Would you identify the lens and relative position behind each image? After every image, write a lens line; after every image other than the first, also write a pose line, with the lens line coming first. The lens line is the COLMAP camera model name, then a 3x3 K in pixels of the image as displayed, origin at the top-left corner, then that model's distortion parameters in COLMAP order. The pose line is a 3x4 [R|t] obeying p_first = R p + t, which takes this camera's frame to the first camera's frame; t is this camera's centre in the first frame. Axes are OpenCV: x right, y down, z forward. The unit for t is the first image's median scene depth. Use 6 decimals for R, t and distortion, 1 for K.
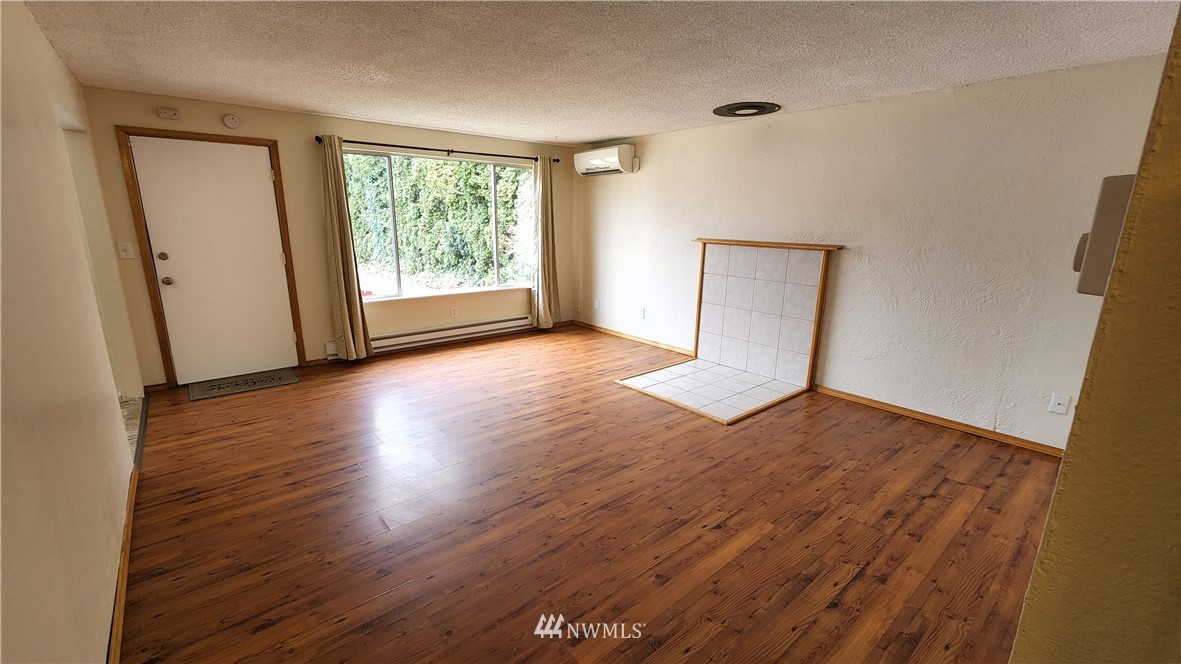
lens RADIAL K [[487.9, 0, 592.8], [0, 487.9, 335.9], [0, 0, 1]] dist [-0.004270, -0.000945]
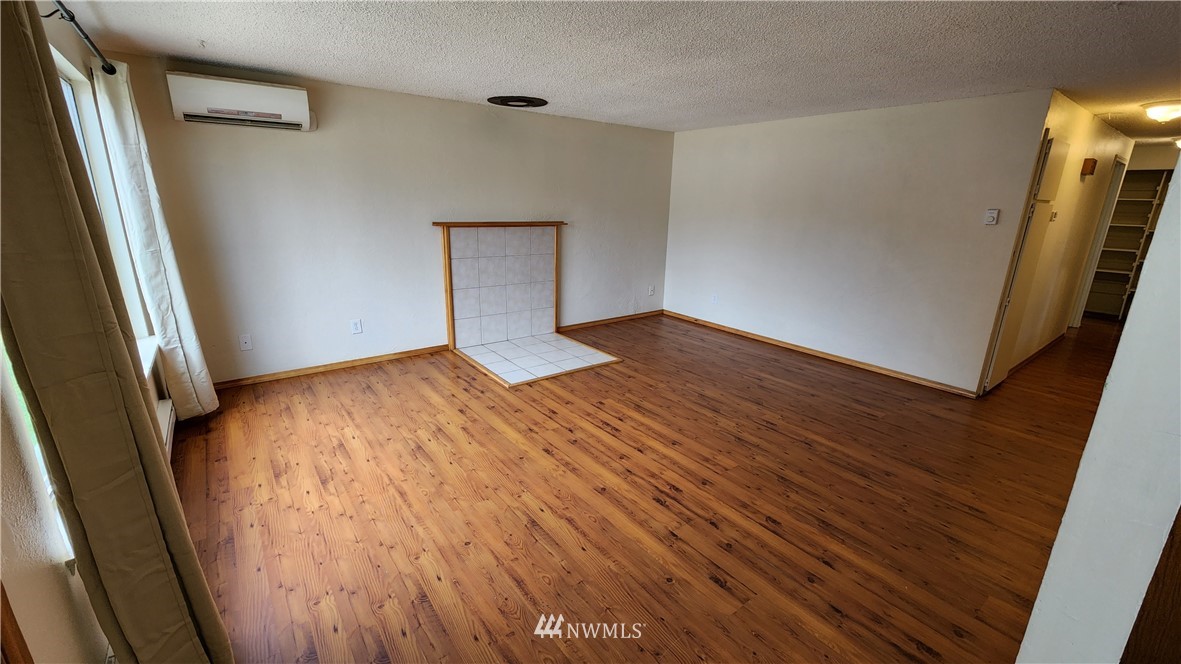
lens RADIAL K [[487.9, 0, 590.3], [0, 487.9, 333.8], [0, 0, 1]] dist [-0.004270, -0.000945]
pose [[0.040504, -0.274604, 0.960704, -0.860271], [0.212459, 0.941873, 0.260264, -0.220314], [-0.976330, 0.193568, 0.096491, 0.822984]]
